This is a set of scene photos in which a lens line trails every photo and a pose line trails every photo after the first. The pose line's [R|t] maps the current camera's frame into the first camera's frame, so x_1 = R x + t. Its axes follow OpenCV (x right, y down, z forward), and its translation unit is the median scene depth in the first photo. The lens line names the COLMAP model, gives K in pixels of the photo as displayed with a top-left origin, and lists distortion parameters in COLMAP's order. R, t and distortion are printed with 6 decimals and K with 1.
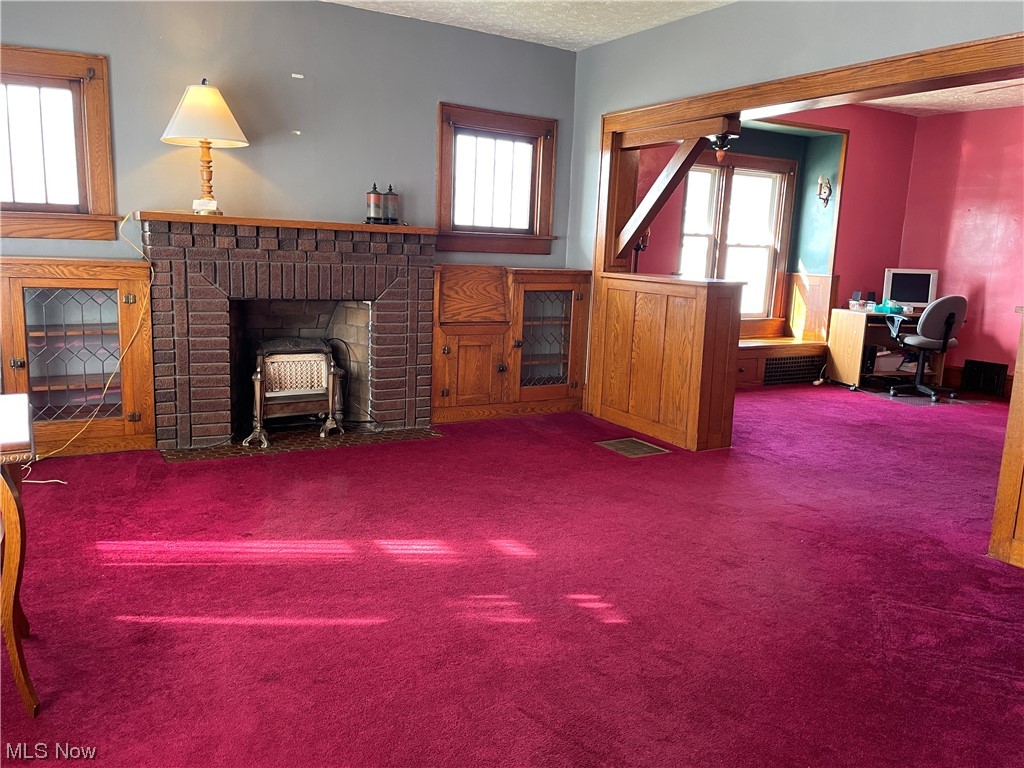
lens RADIAL K [[777.0, 0, 513.8], [0, 777.0, 386.2], [0, 0, 1]] dist [0.088848, -0.112421]
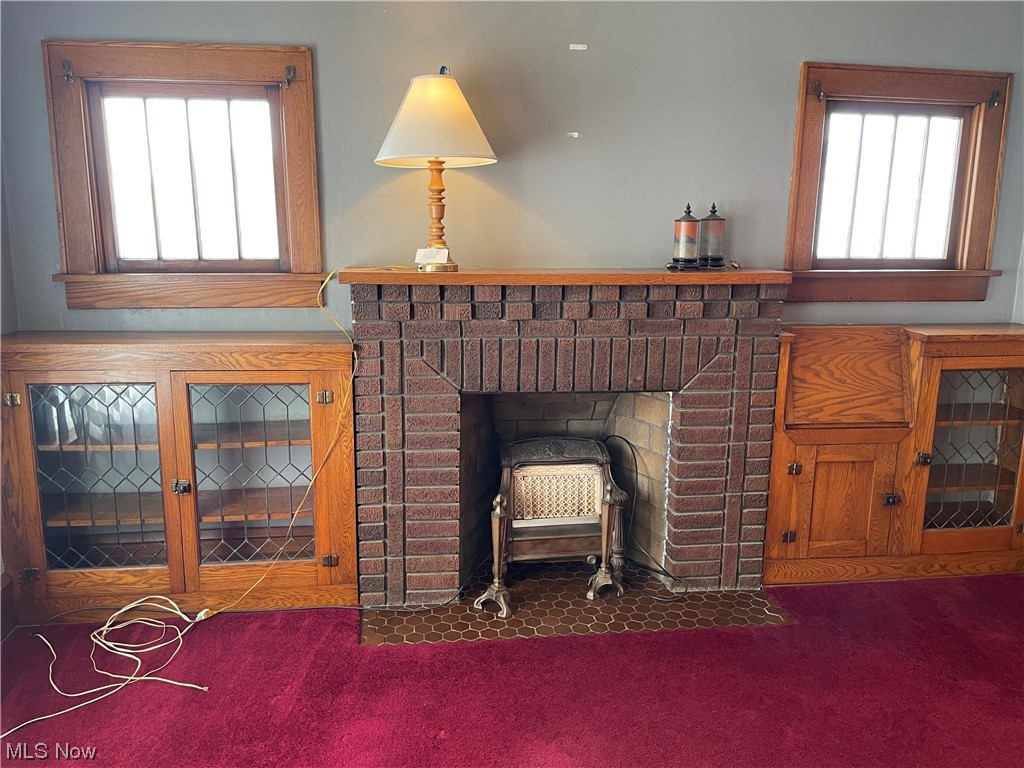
lens RADIAL K [[777.0, 0, 513.0], [0, 777.0, 381.5], [0, 0, 1]] dist [0.088848, -0.112421]
pose [[0.924819, 0.042426, -0.378033, -0.065960], [-0.039683, 0.999099, 0.015047, -0.124039], [0.378331, 0.001085, 0.925670, 0.374801]]
